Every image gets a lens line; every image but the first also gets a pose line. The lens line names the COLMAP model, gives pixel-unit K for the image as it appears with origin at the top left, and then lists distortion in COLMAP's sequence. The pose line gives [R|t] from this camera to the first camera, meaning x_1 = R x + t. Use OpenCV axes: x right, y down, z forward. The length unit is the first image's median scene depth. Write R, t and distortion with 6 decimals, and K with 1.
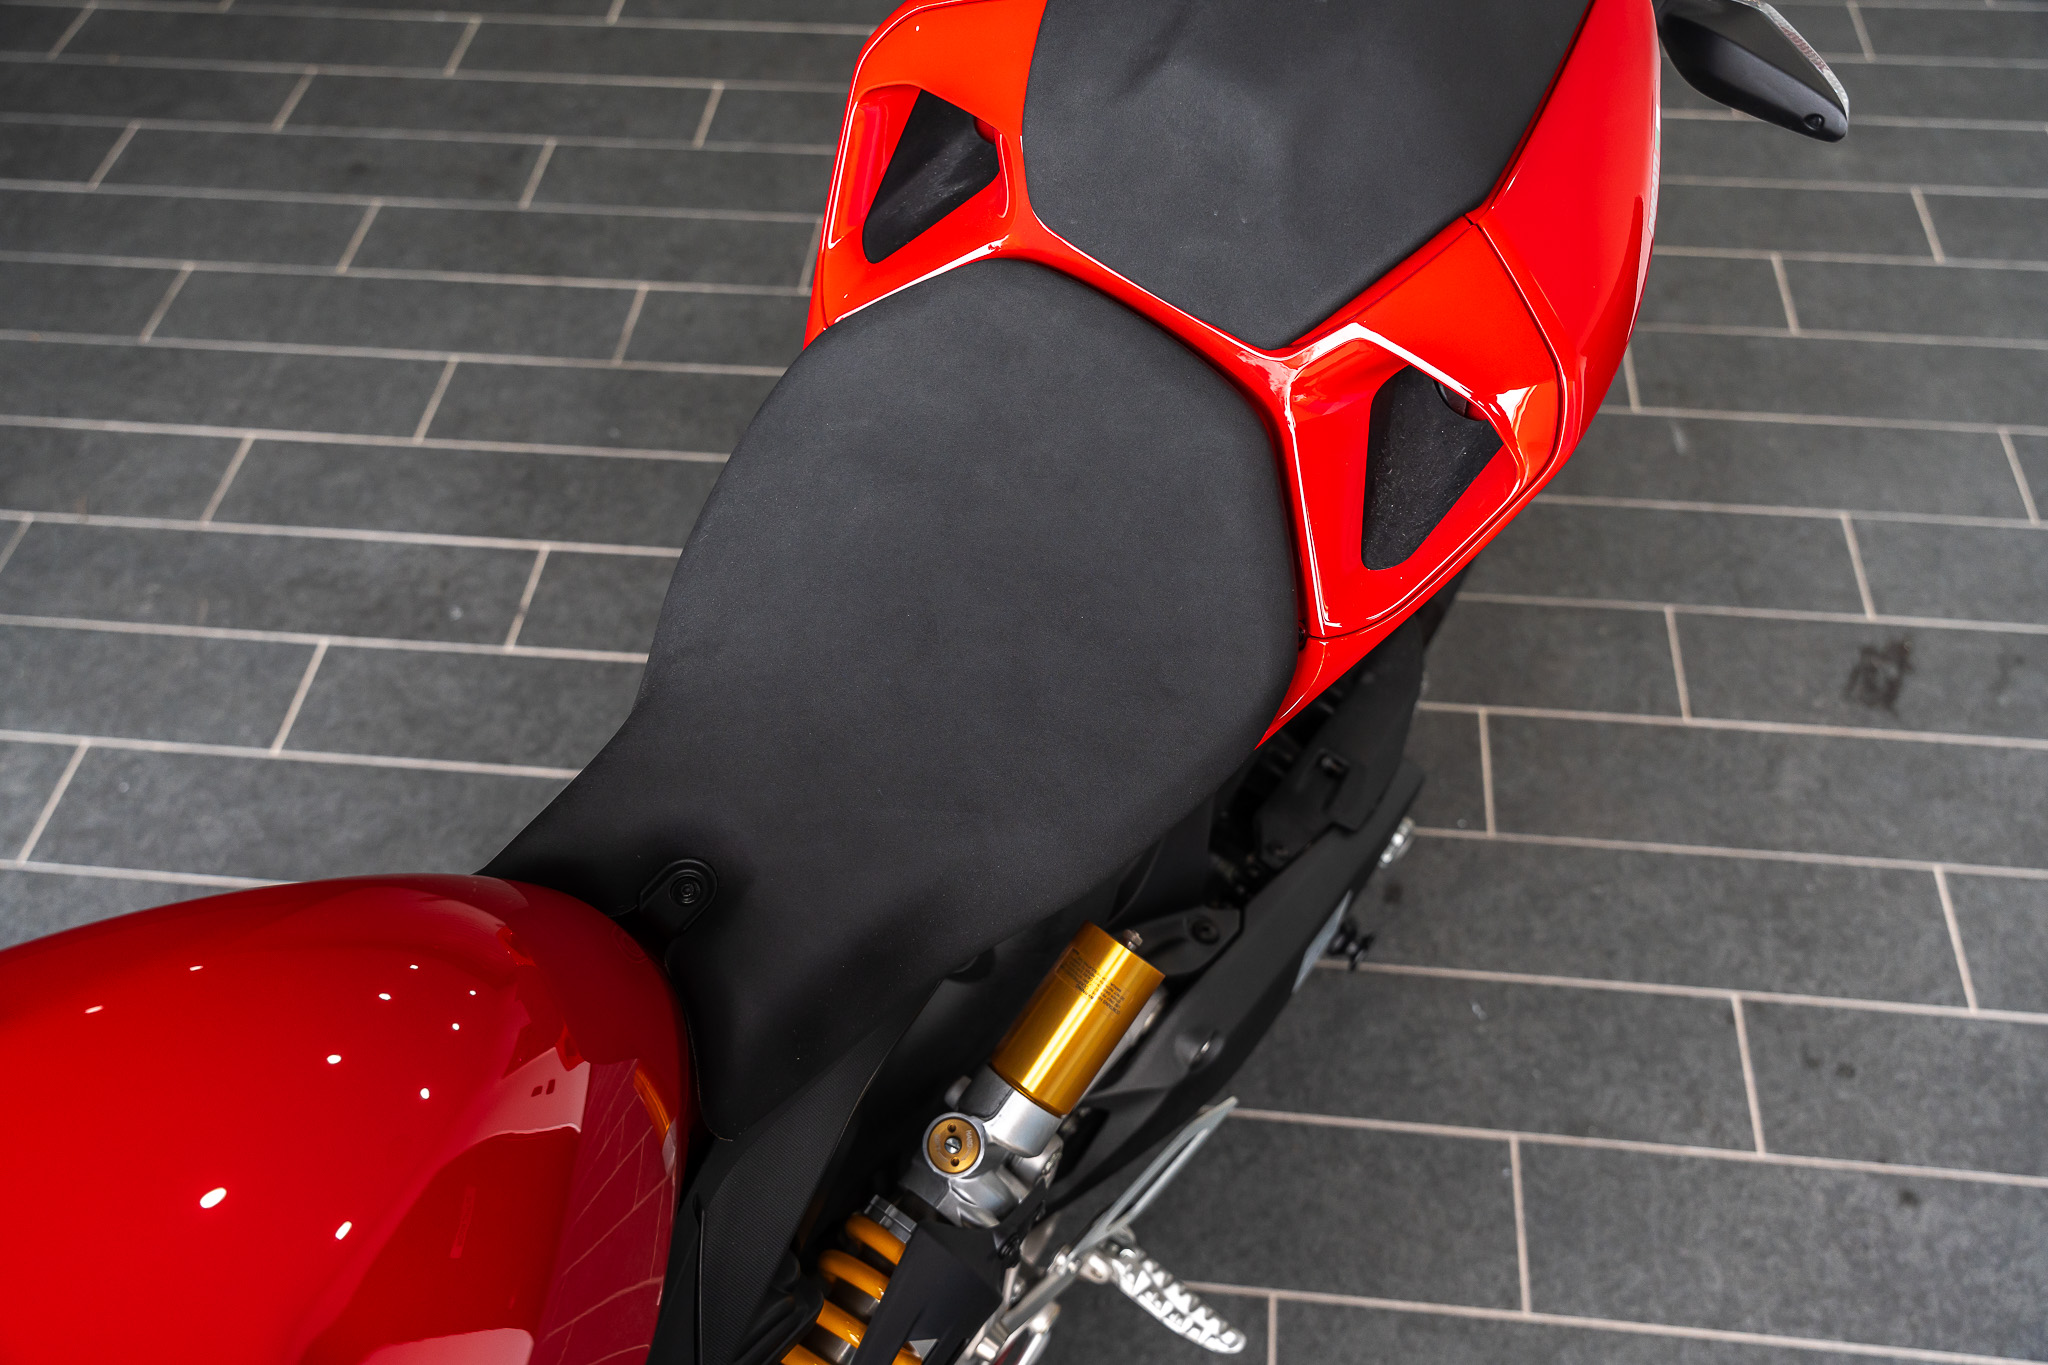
lens RADIAL K [[1704.9, 0, 1024.0], [0, 1704.9, 682.5], [0, 0, 1]] dist [0.001189, -0.001314]
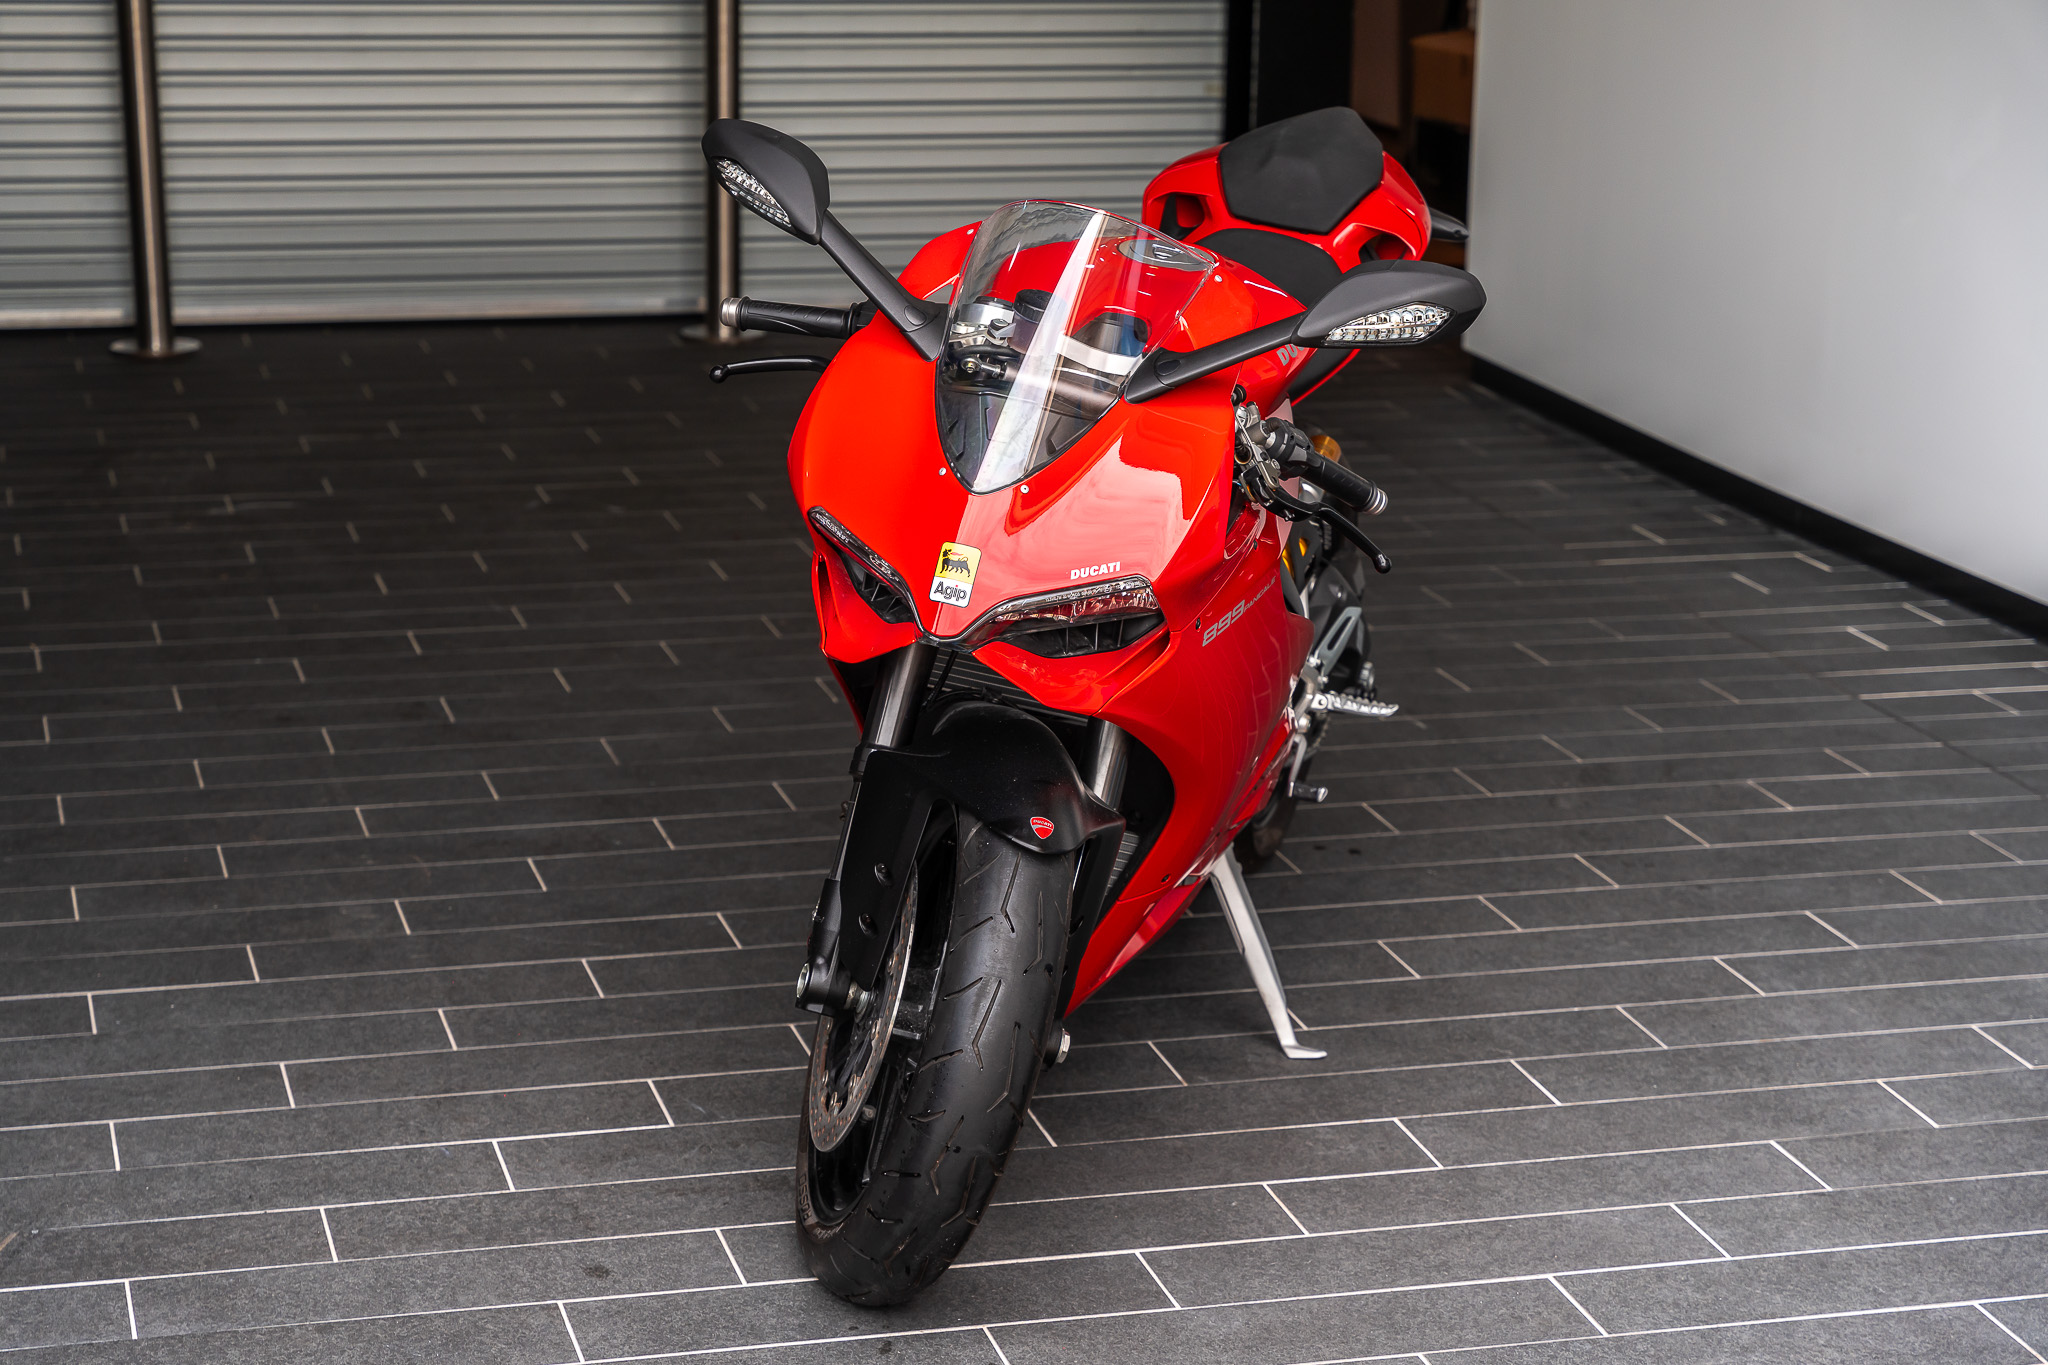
lens RADIAL K [[3977.3, 0, 1024.0], [0, 3977.3, 682.5], [0, 0, 1]] dist [0.007867, 0.039623]
pose [[0.926836, -0.046590, 0.372565, -1.341627], [0.266596, 0.780380, -0.565627, 1.899885], [-0.264389, 0.623568, 0.735705, -1.577760]]
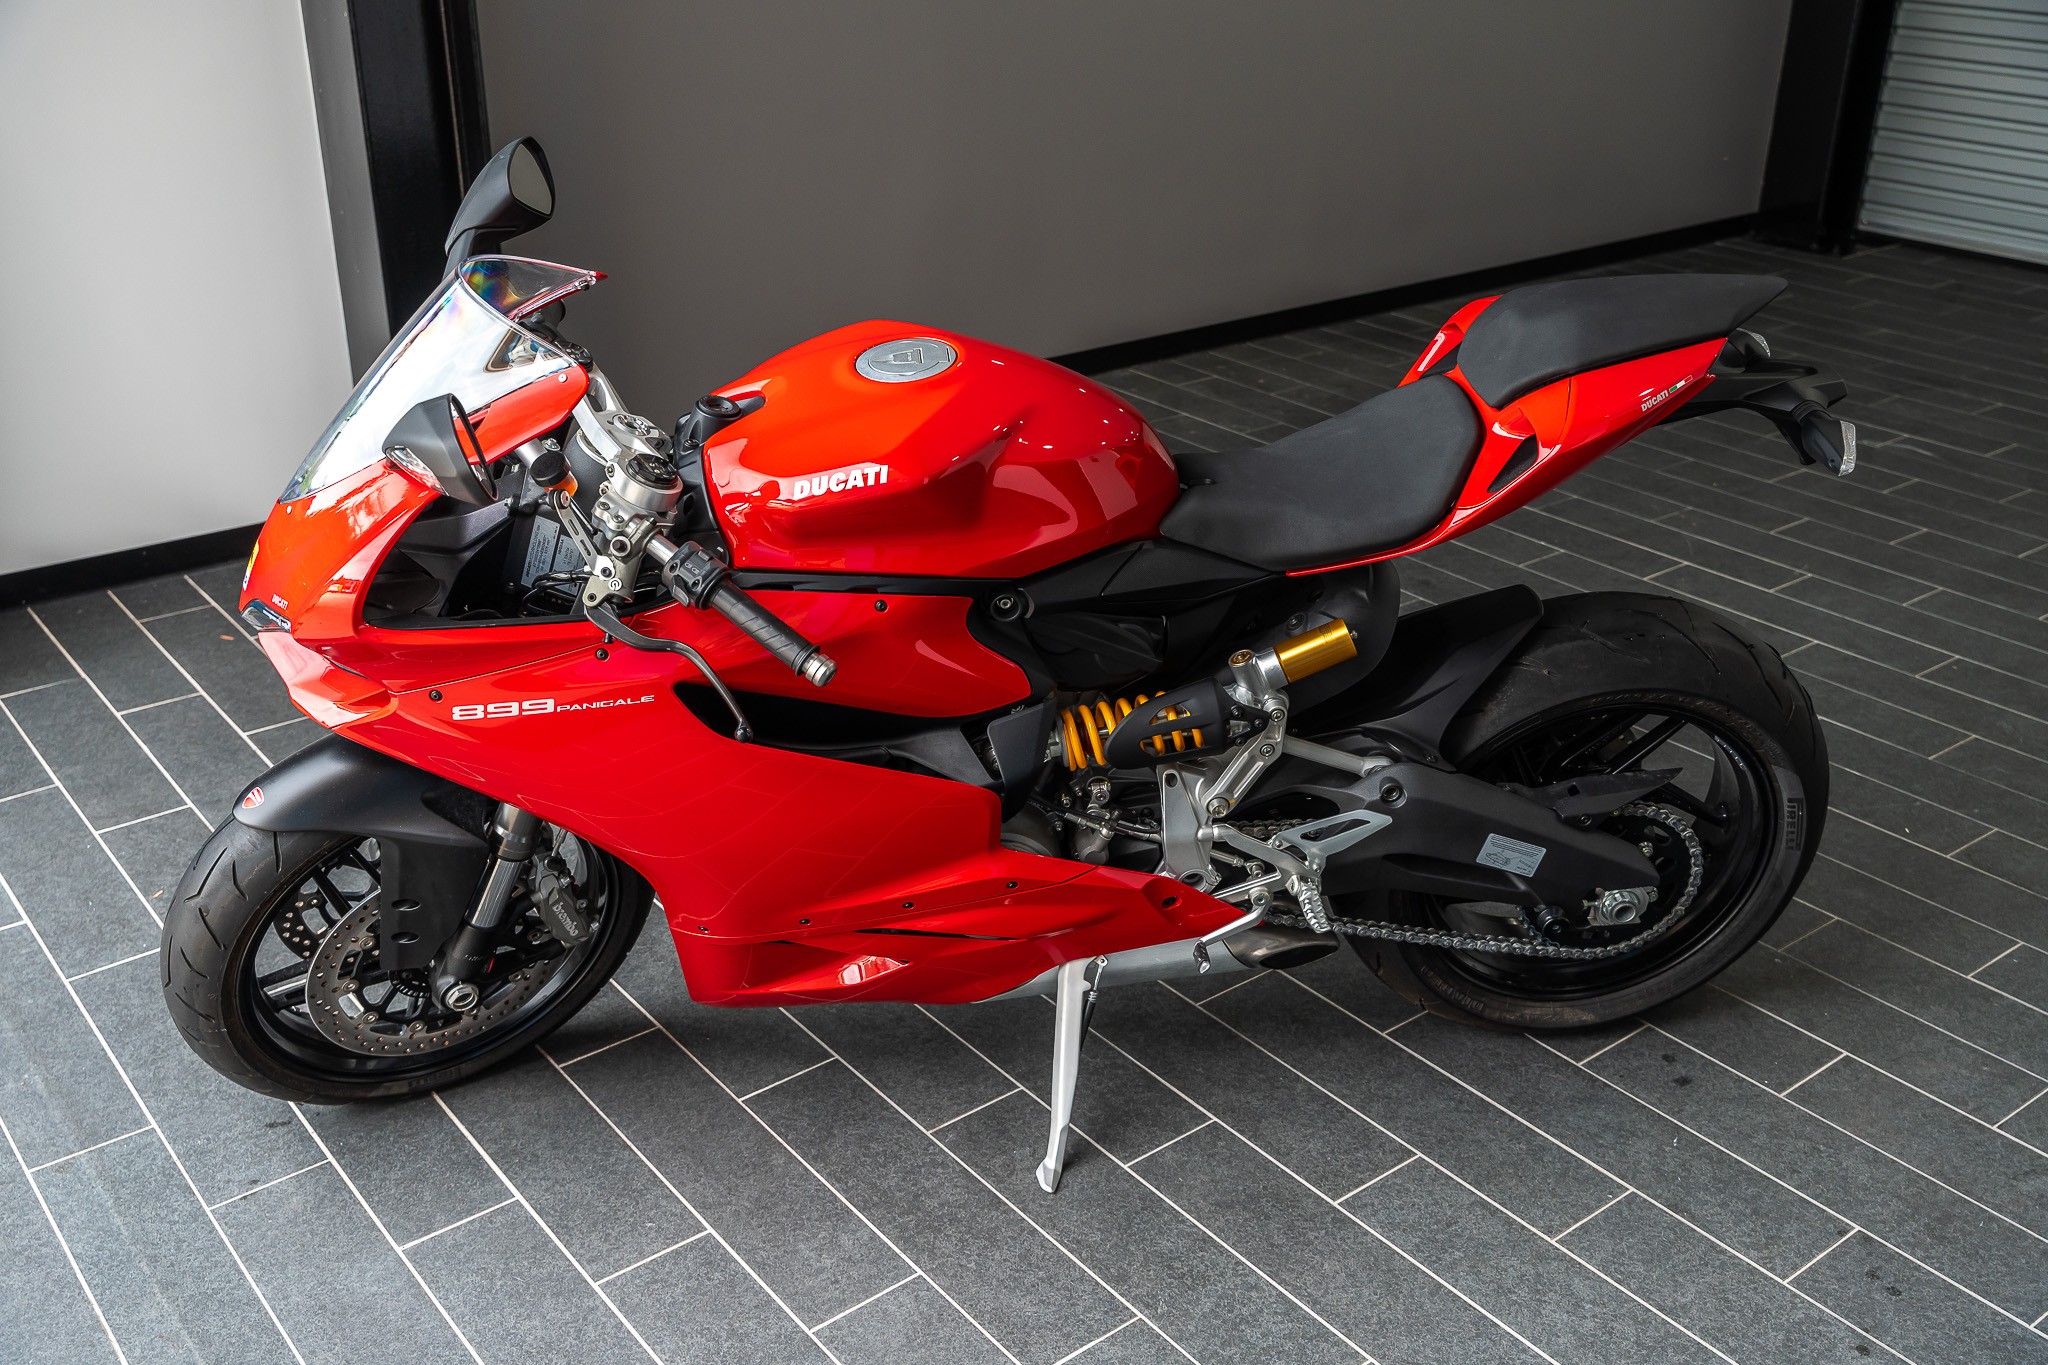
lens RADIAL K [[1992.2, 0, 1024.0], [0, 1992.2, 682.5], [0, 0, 1]] dist [0.003561, 0.002409]
pose [[0.696587, 0.333109, -0.635456, 0.768472], [-0.584997, 0.776471, -0.234244, 0.565082], [0.415385, 0.534912, 0.735748, -0.591174]]
